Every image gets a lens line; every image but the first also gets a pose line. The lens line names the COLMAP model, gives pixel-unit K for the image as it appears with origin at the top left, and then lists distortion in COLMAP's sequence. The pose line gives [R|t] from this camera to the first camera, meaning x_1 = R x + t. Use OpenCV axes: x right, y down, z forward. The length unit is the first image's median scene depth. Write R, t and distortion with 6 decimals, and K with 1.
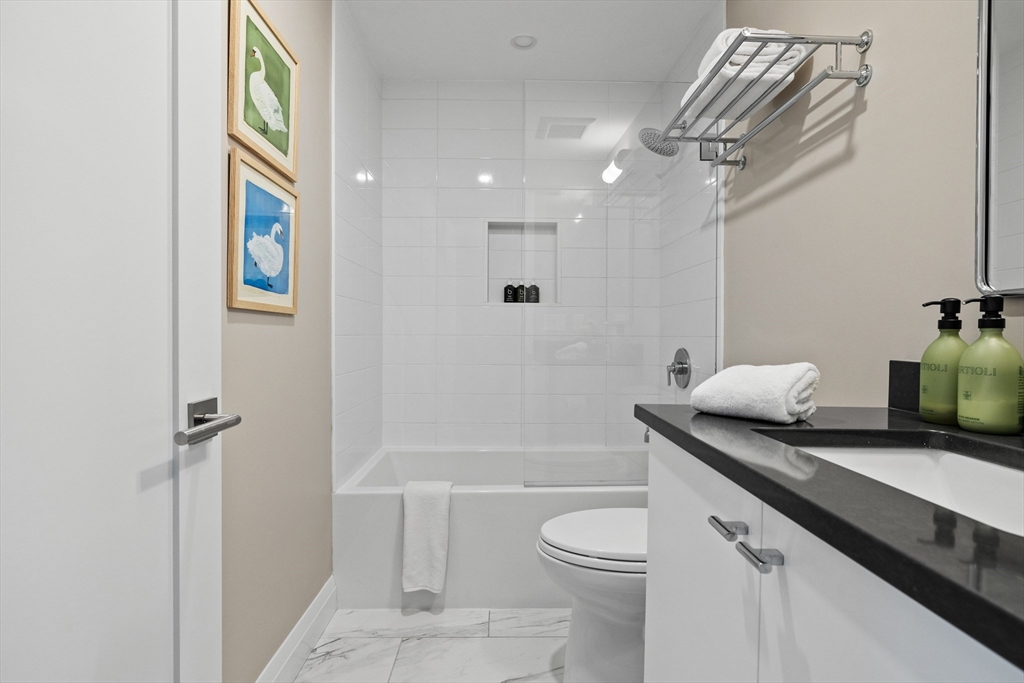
lens RADIAL K [[515.0, 0, 512.0], [0, 515.0, 341.5], [0, 0, 1]] dist [0.002140, -0.000597]
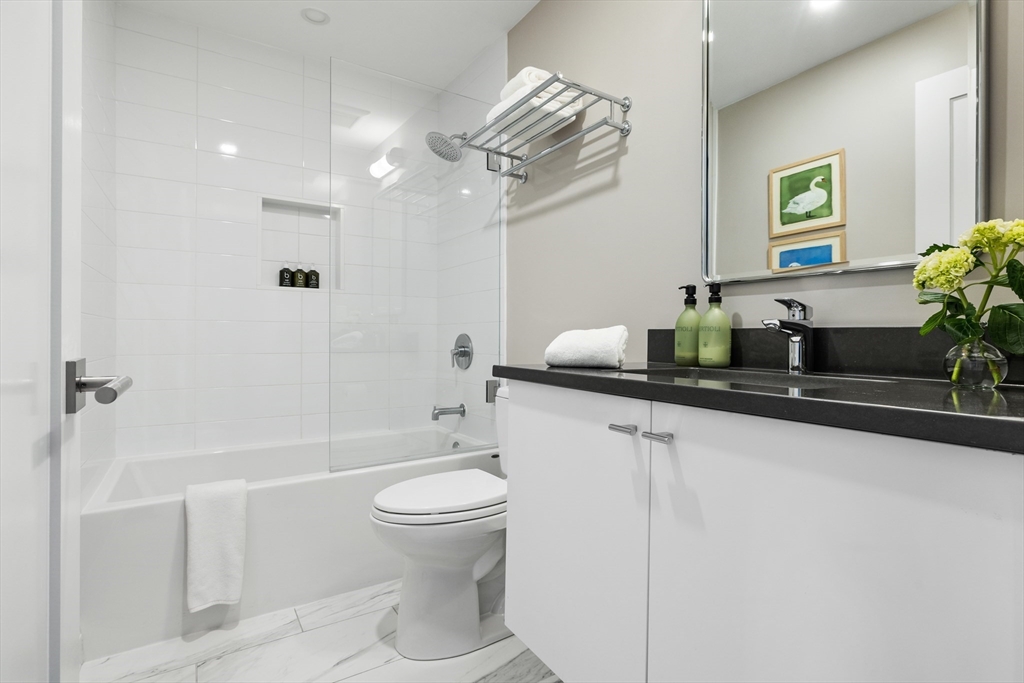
lens RADIAL K [[515.0, 0, 512.0], [0, 515.0, 341.5], [0, 0, 1]] dist [0.002140, -0.000597]
pose [[0.848990, -0.004373, 0.528390, -0.216402], [0.008632, 0.999947, -0.005594, 0.046319], [-0.528338, 0.009310, 0.848983, -0.014755]]
